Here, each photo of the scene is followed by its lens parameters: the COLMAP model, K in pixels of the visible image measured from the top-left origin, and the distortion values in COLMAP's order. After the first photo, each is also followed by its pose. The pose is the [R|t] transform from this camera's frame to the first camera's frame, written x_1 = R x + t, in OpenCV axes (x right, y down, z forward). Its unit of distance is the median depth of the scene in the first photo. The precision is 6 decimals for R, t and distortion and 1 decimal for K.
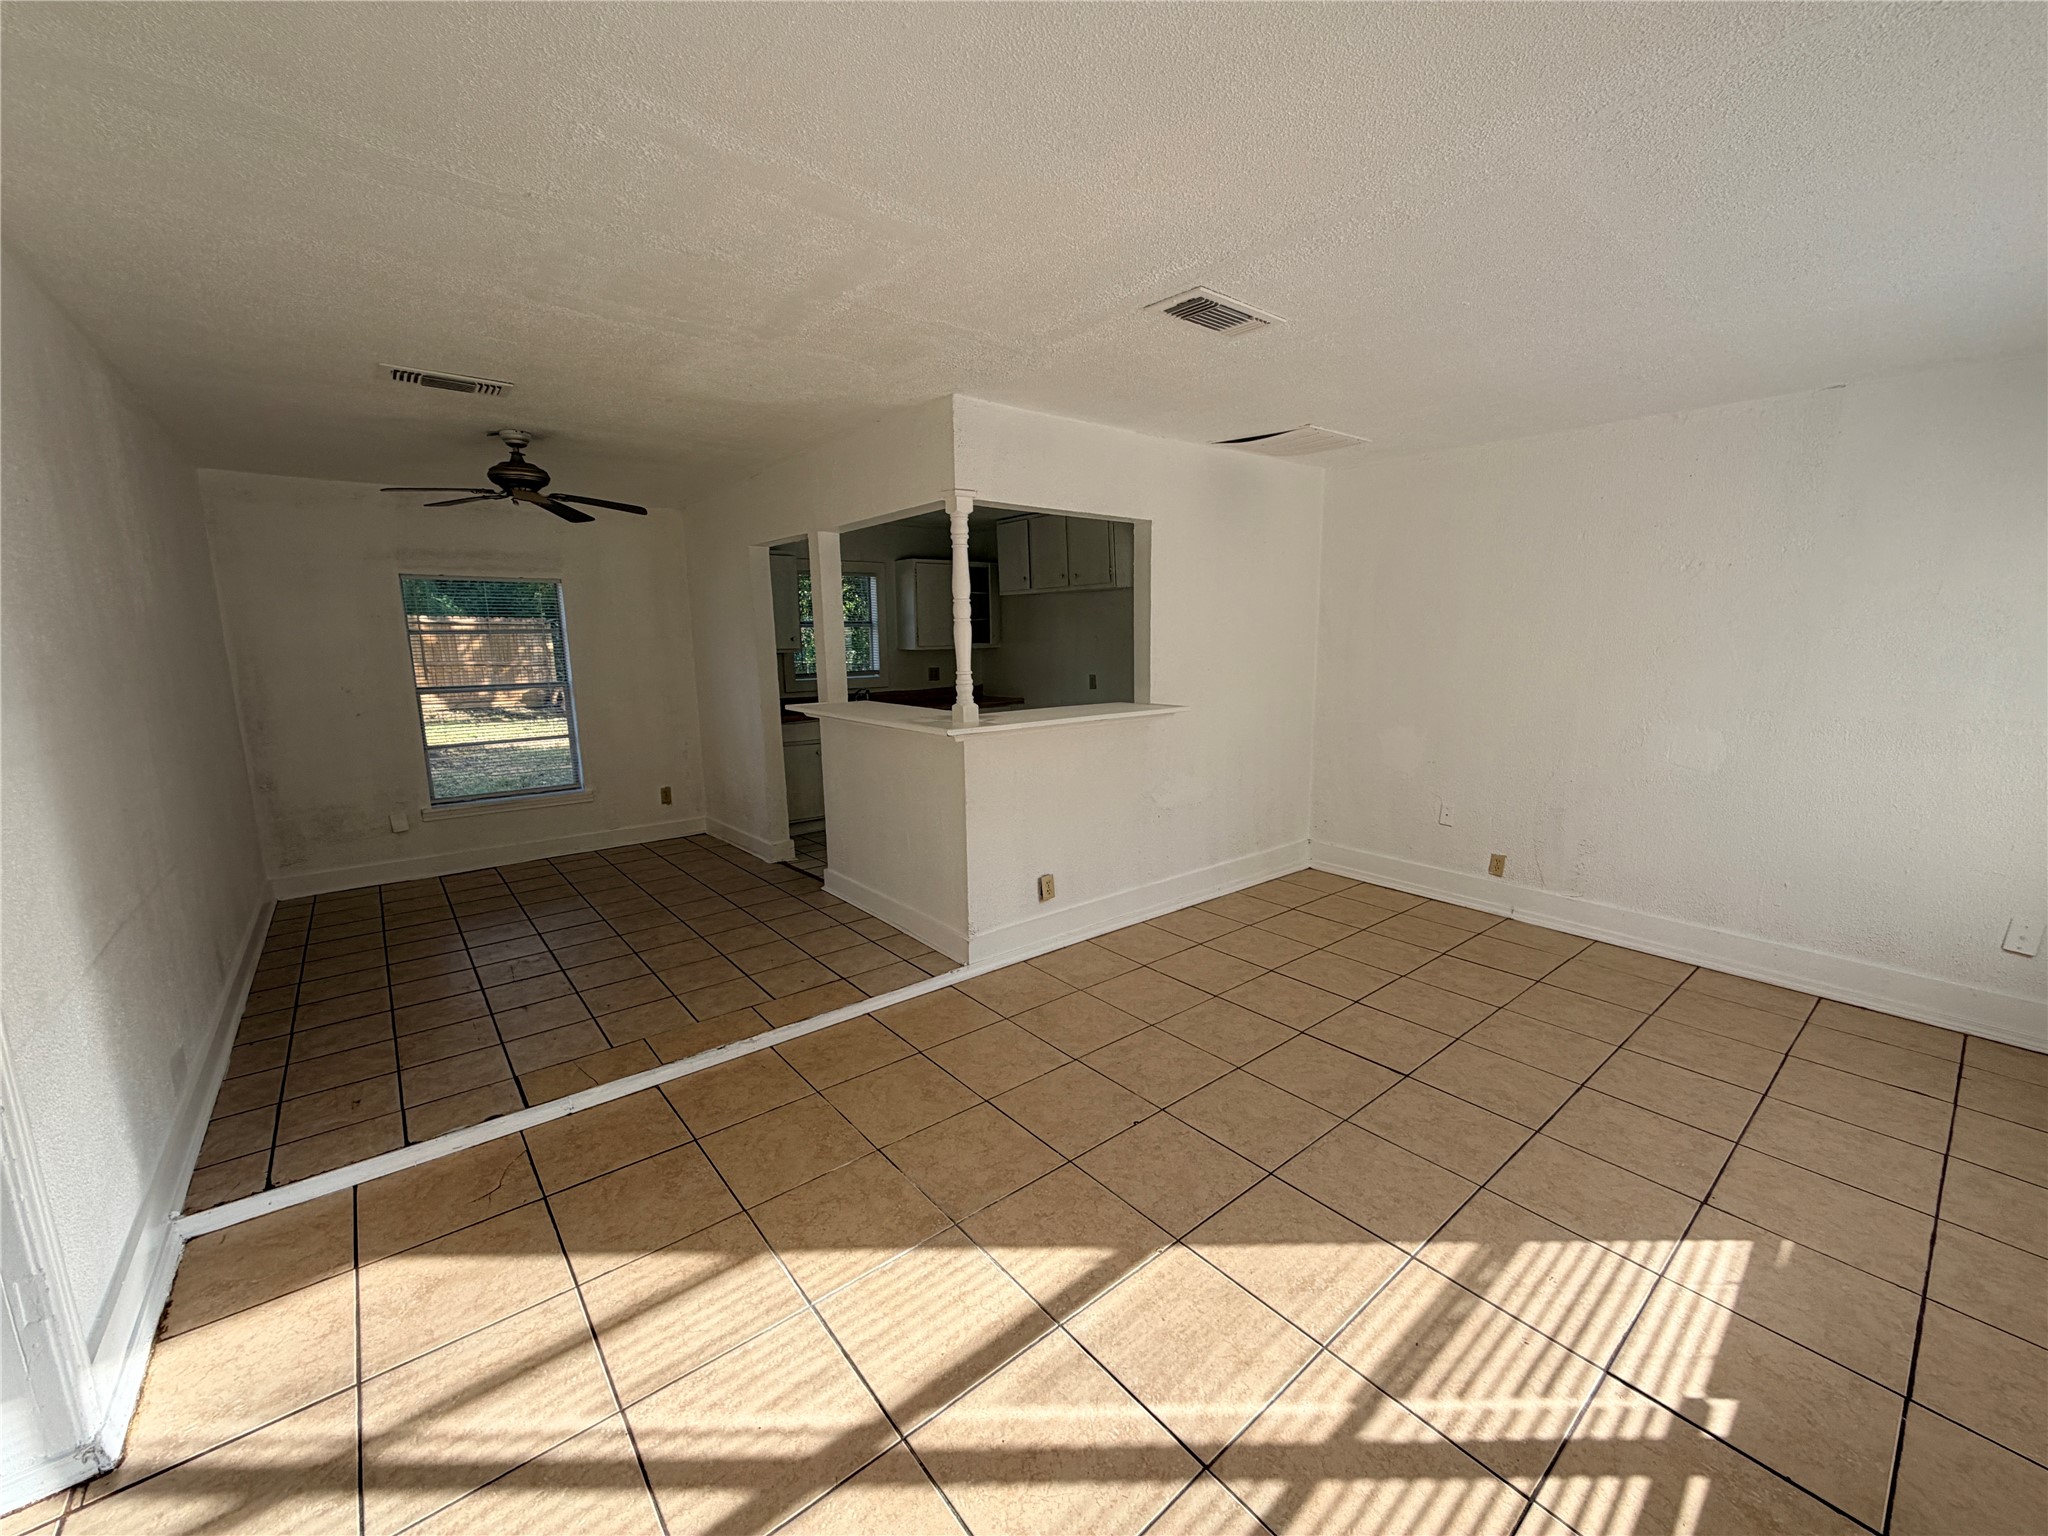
lens RADIAL K [[809.7, 0, 1024.4], [0, 809.7, 764.7], [0, 0, 1]] dist [-0.001892, 0.000097]
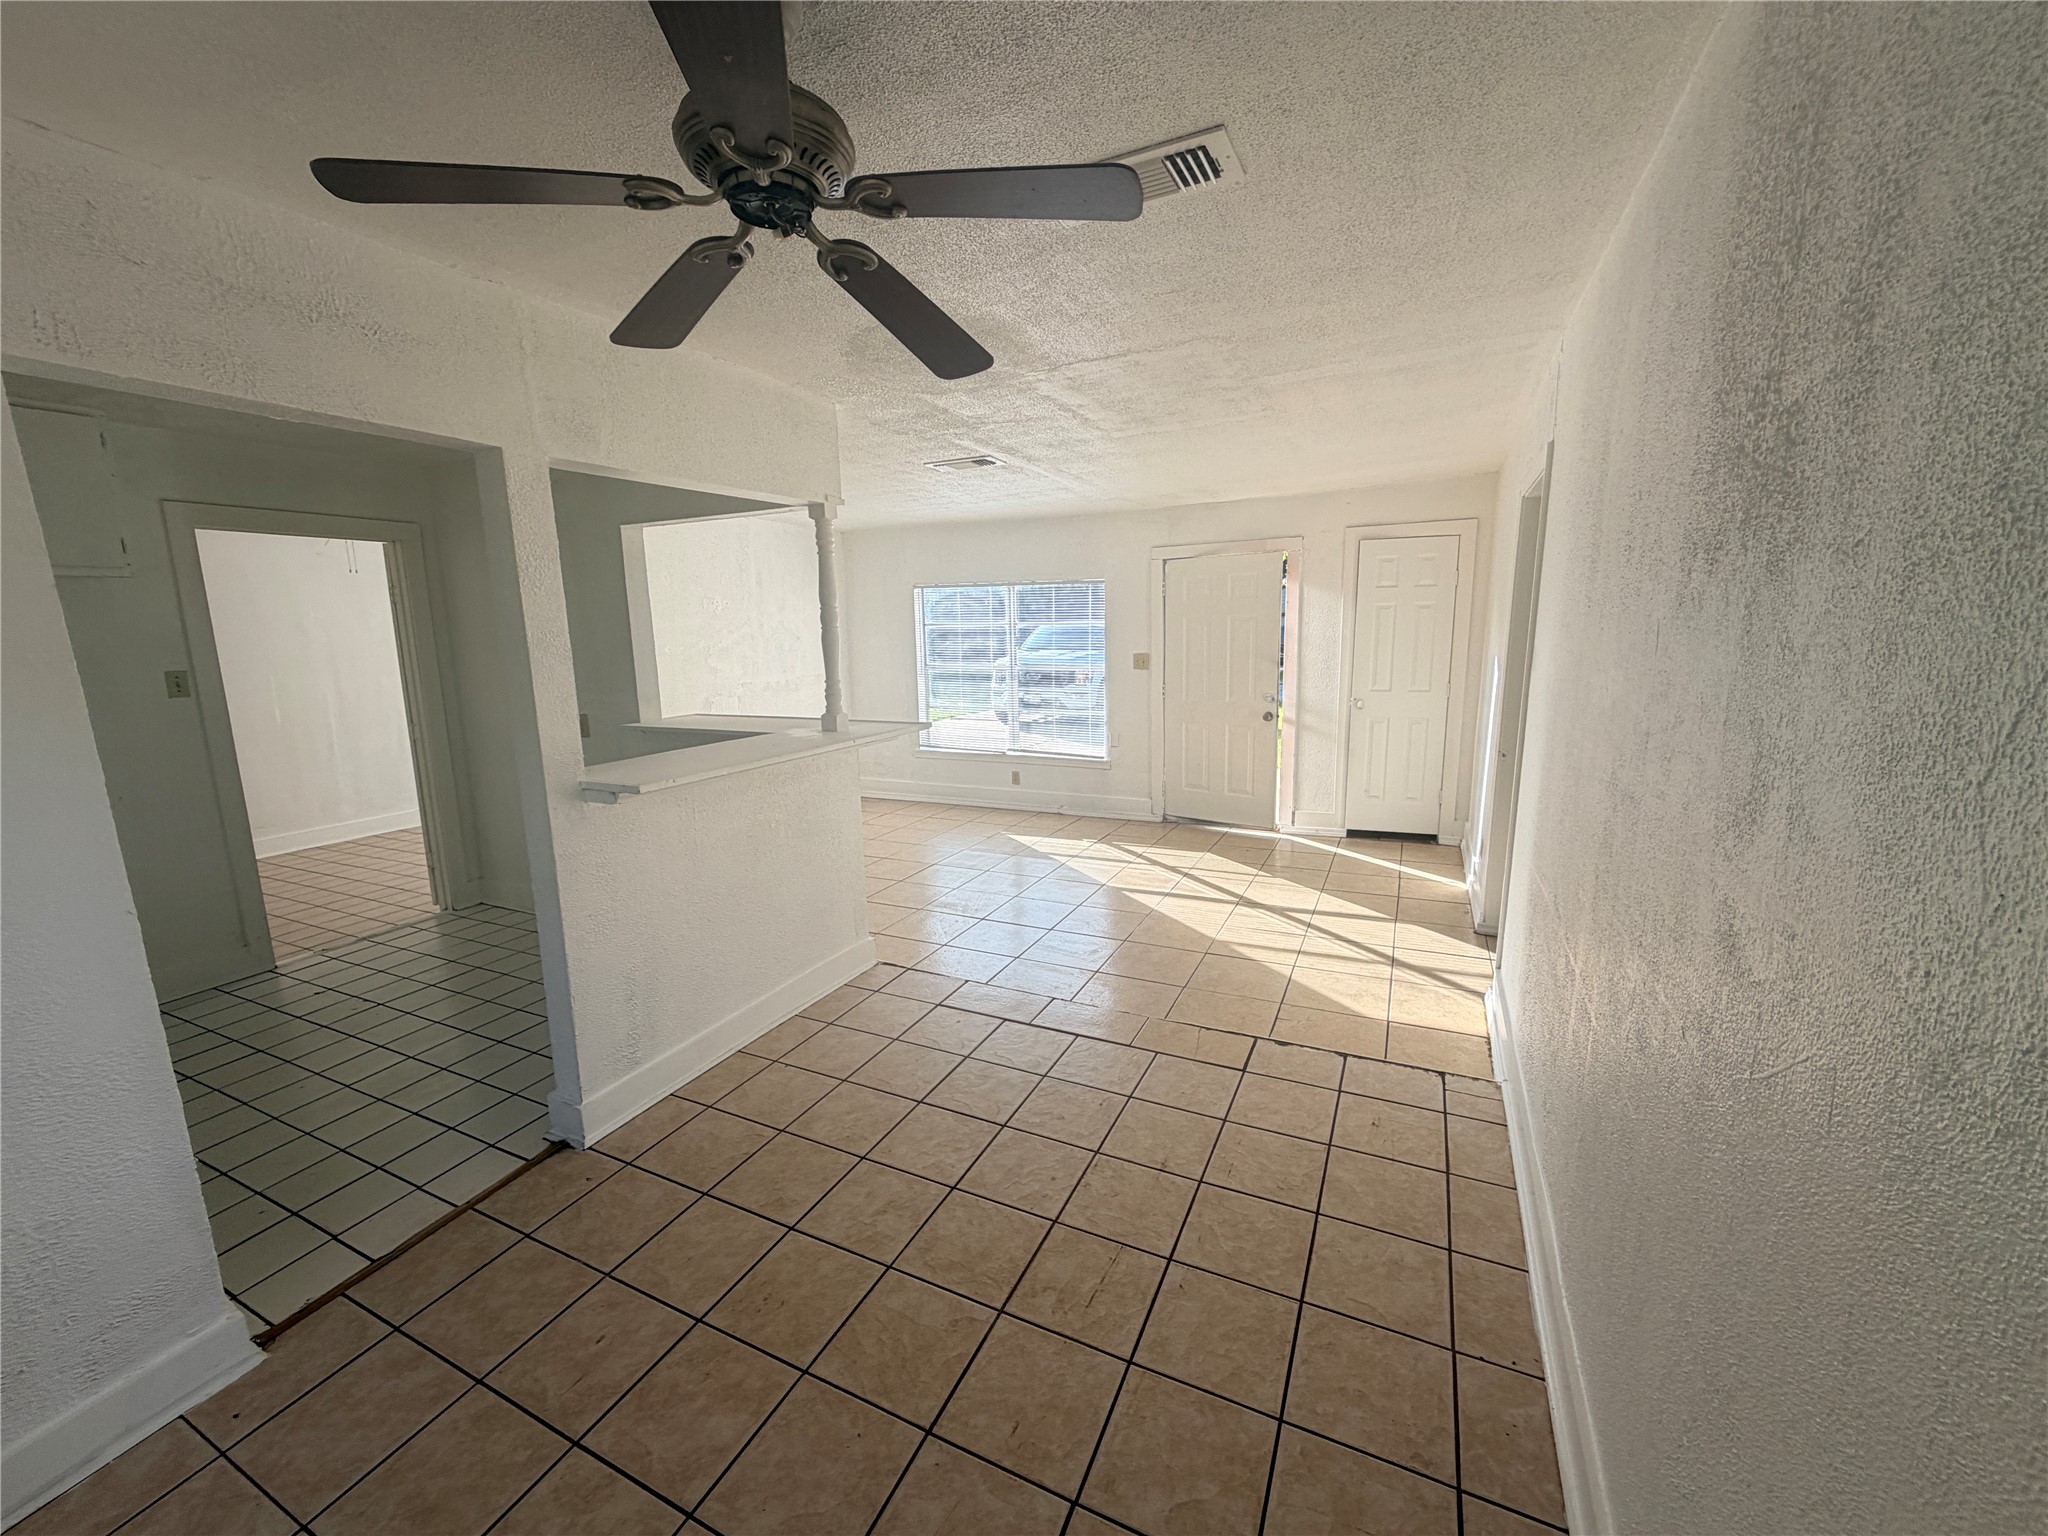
lens RADIAL K [[809.7, 0, 1022.2], [0, 809.7, 766.6], [0, 0, 1]] dist [-0.001892, 0.000097]
pose [[-0.417586, -0.135620, 0.898459, -1.995328], [0.179410, 0.957025, 0.227847, -0.368044], [-0.890749, 0.256338, -0.375309, 2.230424]]
